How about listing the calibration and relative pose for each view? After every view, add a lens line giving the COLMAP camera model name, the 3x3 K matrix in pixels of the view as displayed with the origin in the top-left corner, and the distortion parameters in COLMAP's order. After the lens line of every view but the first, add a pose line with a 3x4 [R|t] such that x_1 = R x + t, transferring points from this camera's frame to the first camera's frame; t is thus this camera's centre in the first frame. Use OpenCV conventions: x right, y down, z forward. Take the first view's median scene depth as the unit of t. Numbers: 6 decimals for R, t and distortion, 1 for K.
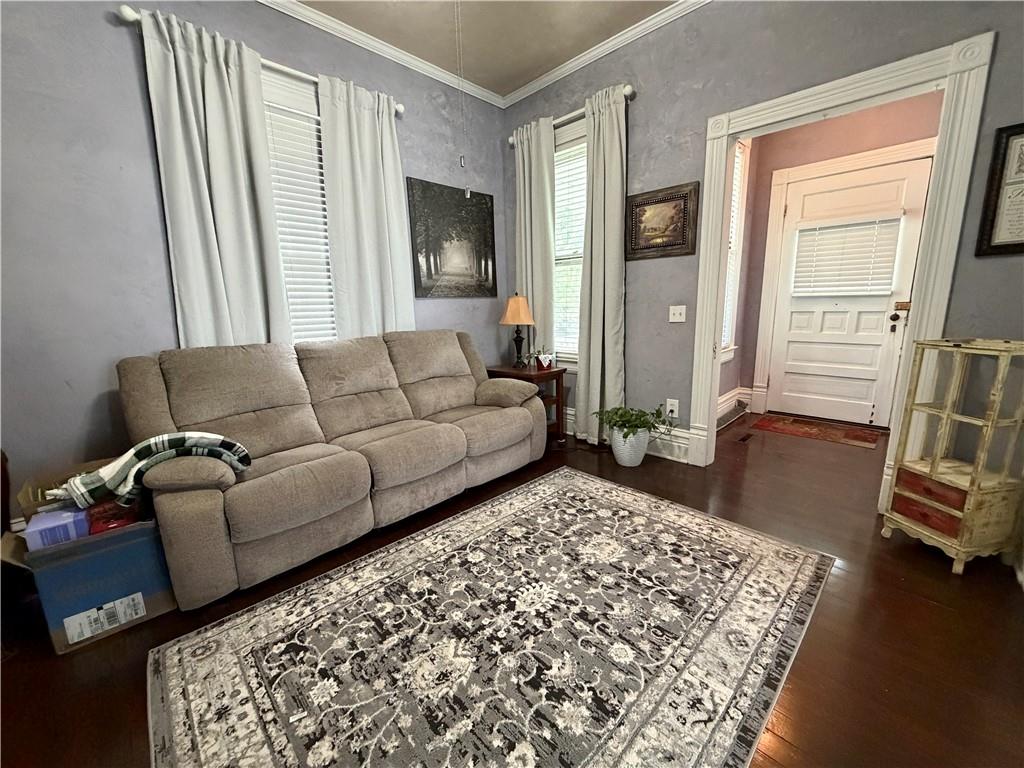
lens RADIAL K [[409.2, 0, 511.1], [0, 409.2, 384.8], [0, 0, 1]] dist [0.001235, 0.000011]
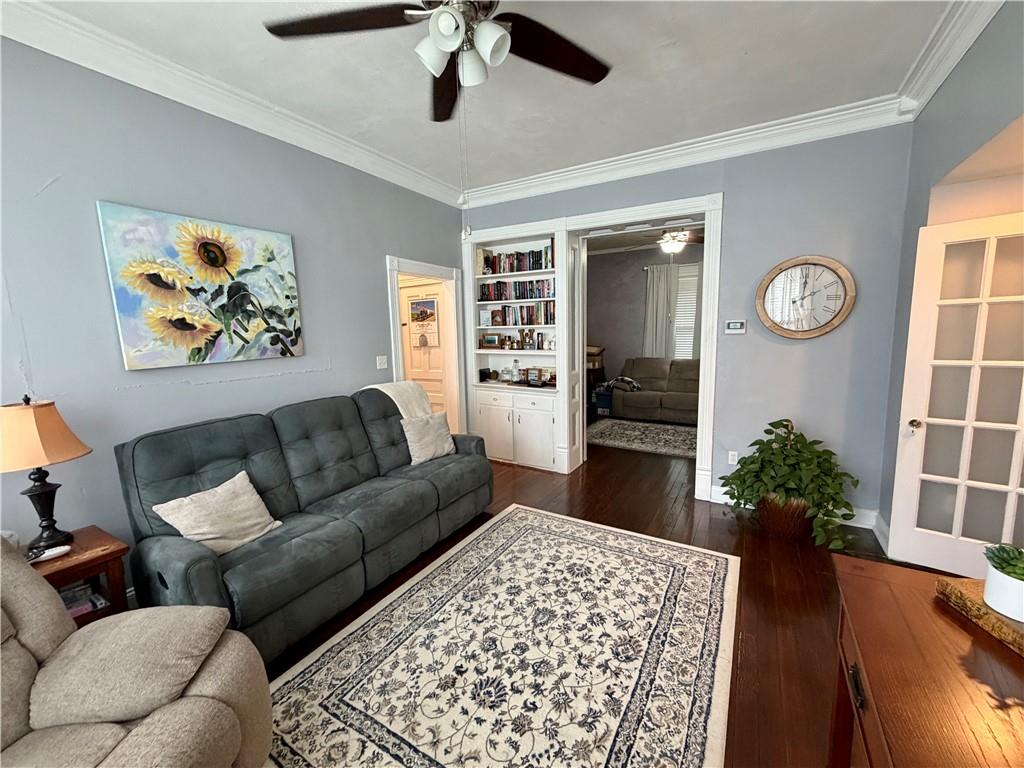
lens RADIAL K [[409.2, 0, 511.1], [0, 409.2, 384.8], [0, 0, 1]] dist [0.001235, 0.000011]
pose [[0.255249, 0.145683, -0.955837, 3.104519], [-0.173947, 0.979373, 0.102819, -0.037393], [0.951100, 0.140020, 0.275325, -1.311260]]
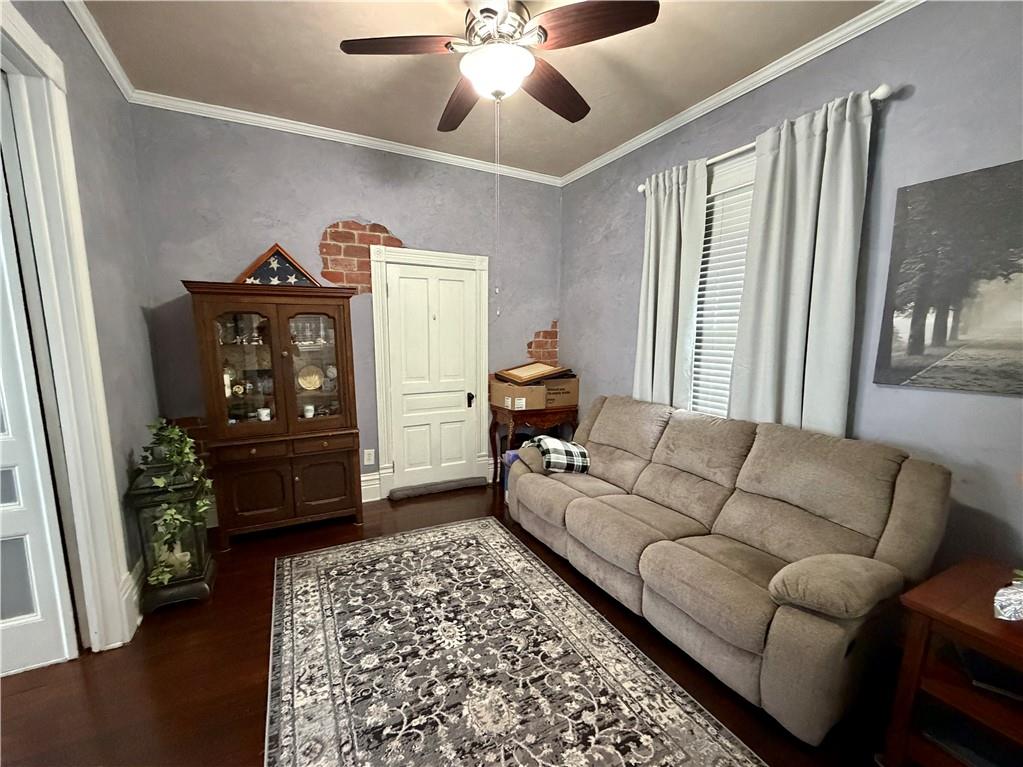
lens RADIAL K [[415.1, 0, 487.2], [0, 415.1, 402.4], [0, 0, 1]] dist [0.000969, -0.000109]
pose [[-0.318842, 0.174595, -0.931588, 1.117712], [-0.177893, 0.954396, 0.239755, -0.486602], [0.930964, 0.242166, -0.273242, 1.342768]]
